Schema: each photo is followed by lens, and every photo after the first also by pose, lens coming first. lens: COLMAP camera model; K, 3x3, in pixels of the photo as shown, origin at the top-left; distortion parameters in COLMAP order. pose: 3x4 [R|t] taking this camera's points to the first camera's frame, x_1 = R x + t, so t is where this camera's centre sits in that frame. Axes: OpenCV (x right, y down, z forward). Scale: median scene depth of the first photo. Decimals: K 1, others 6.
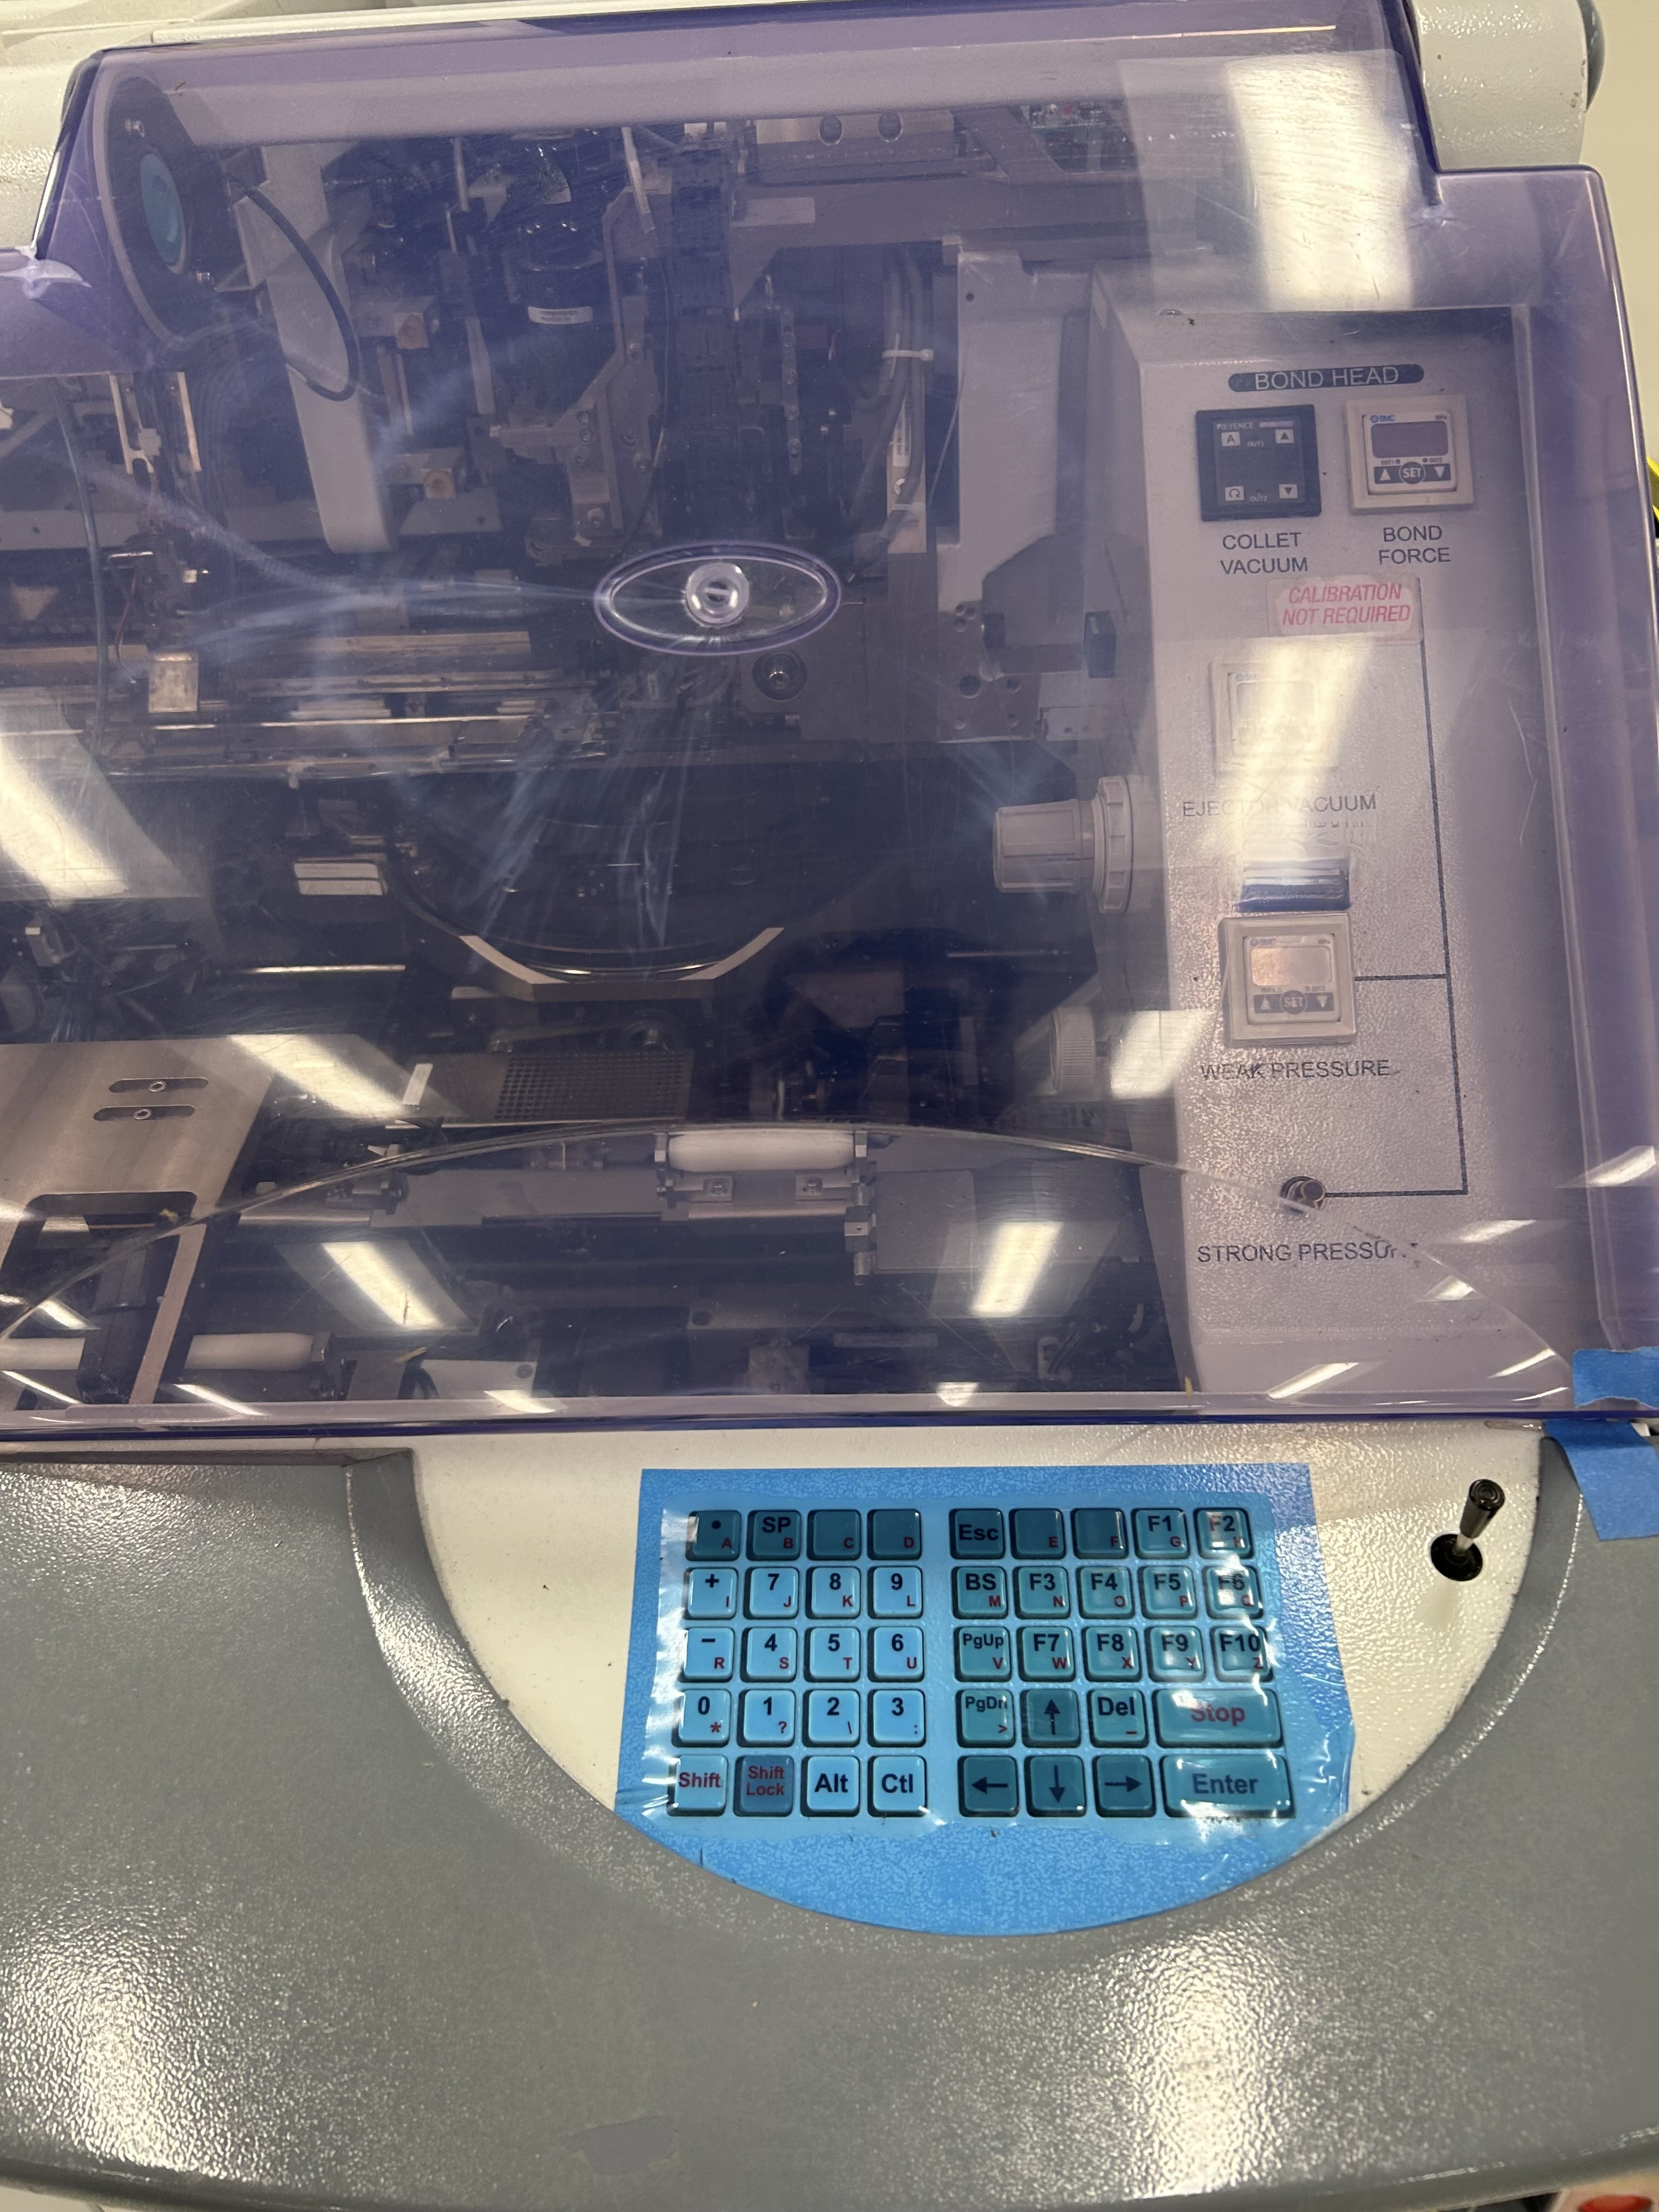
lens RADIAL K [[1643.9, 0, 826.3], [0, 1643.9, 1096.7], [0, 0, 1]] dist [-0.003357, -0.037653]
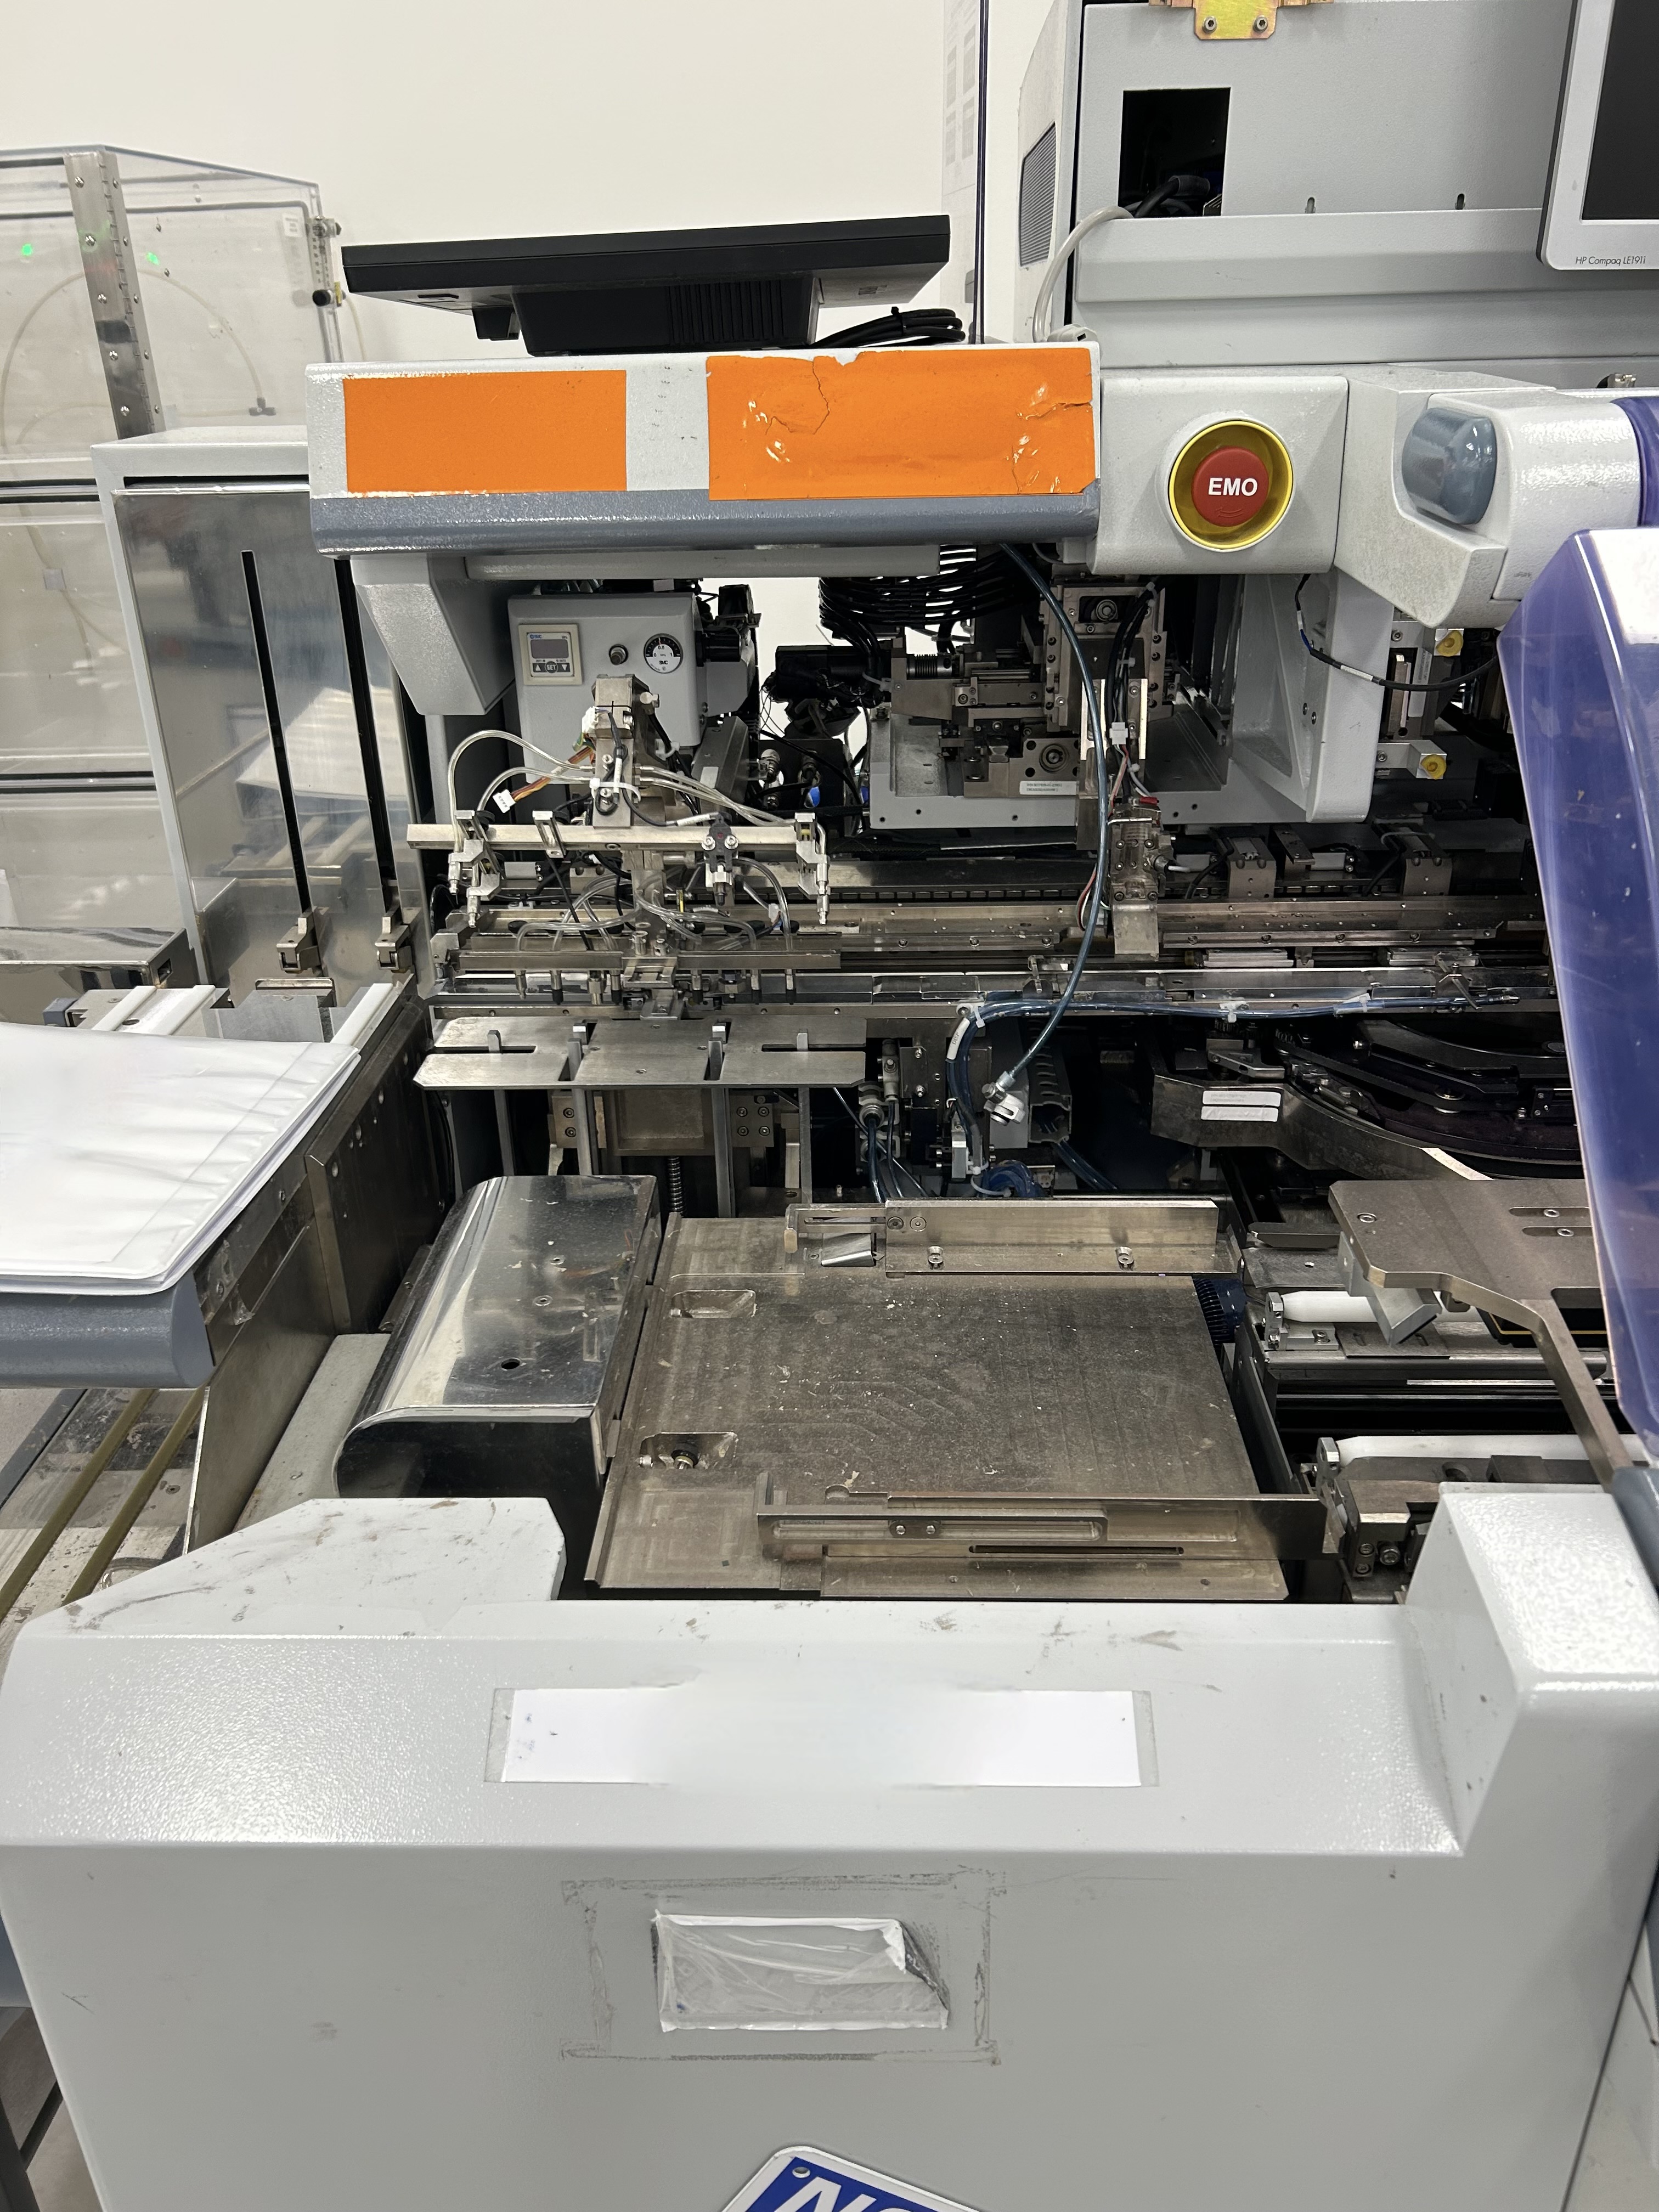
lens RADIAL K [[1643.9, 0, 826.3], [0, 1643.9, 1096.7], [0, 0, 1]] dist [-0.003357, -0.037653]
pose [[0.999537, 0.018523, -0.024143, -0.572375], [-0.023126, 0.978060, -0.207034, 0.103793], [0.019779, 0.207496, 0.978036, -0.107818]]
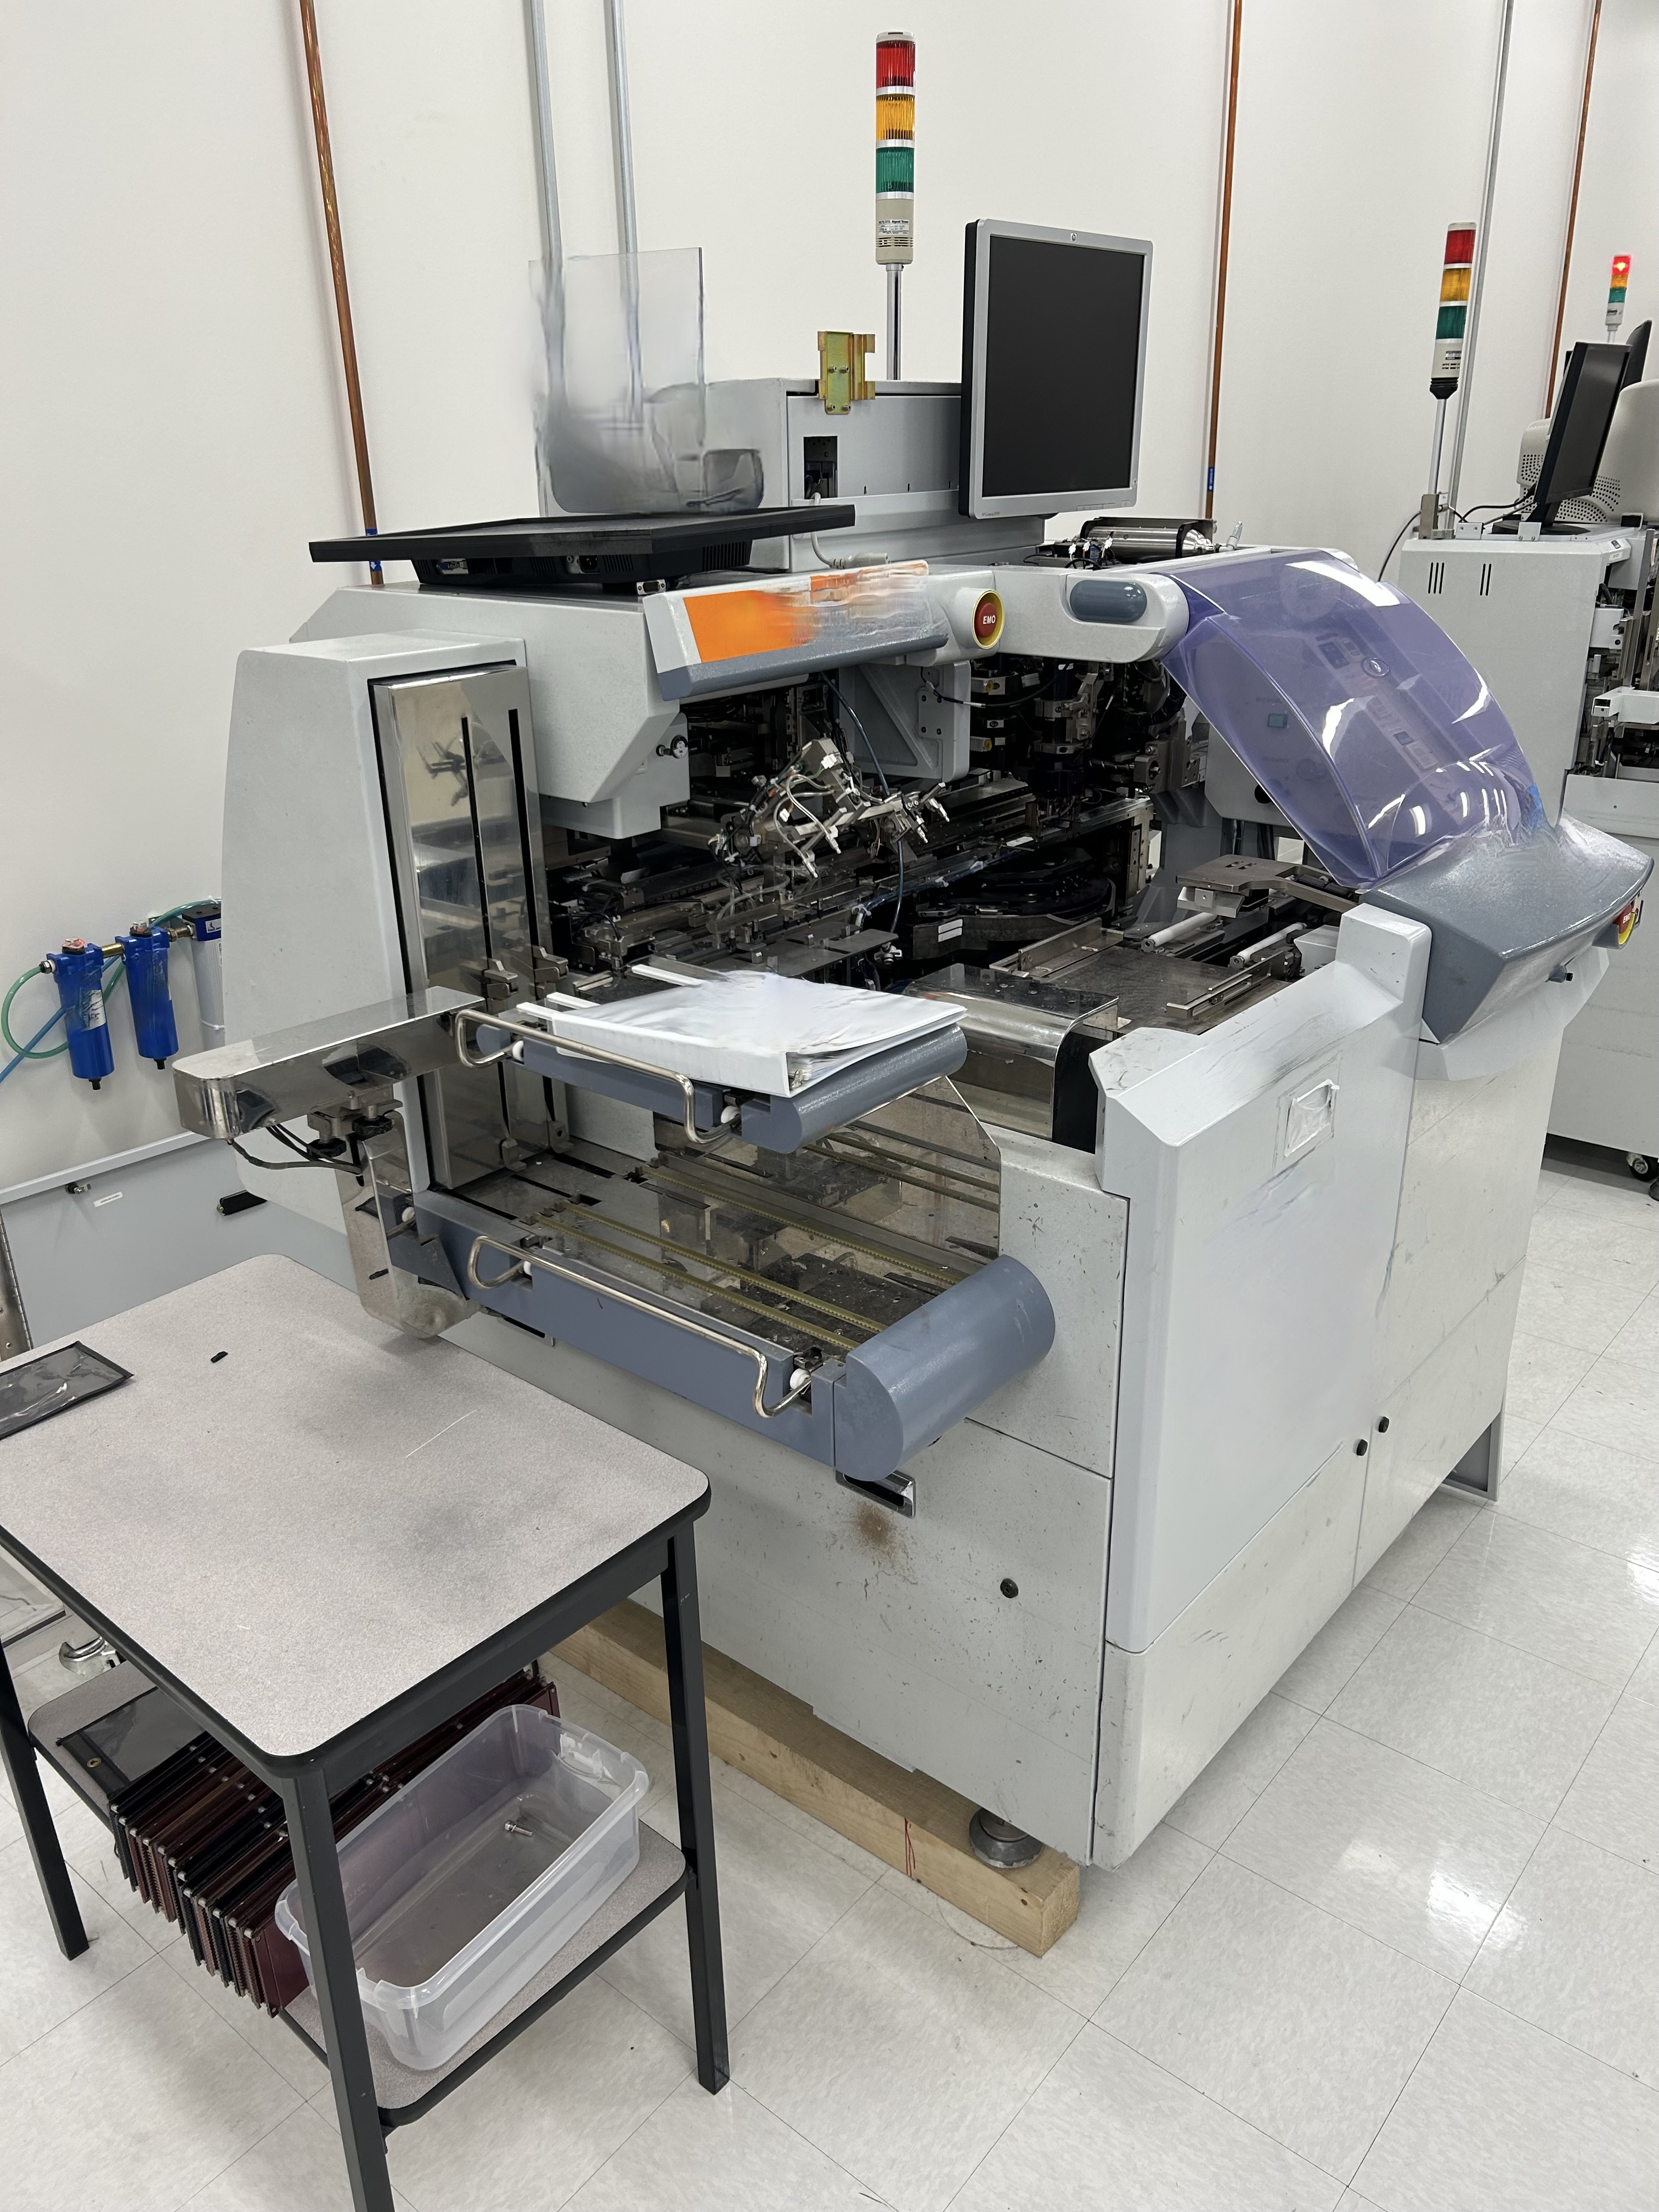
lens RADIAL K [[1643.9, 0, 826.3], [0, 1643.9, 1096.7], [0, 0, 1]] dist [-0.003357, -0.037653]
pose [[0.619623, -0.264991, 0.738815, -2.148091], [0.480396, 0.872423, -0.089982, 0.184453], [-0.620715, 0.410679, 0.667874, -0.275451]]
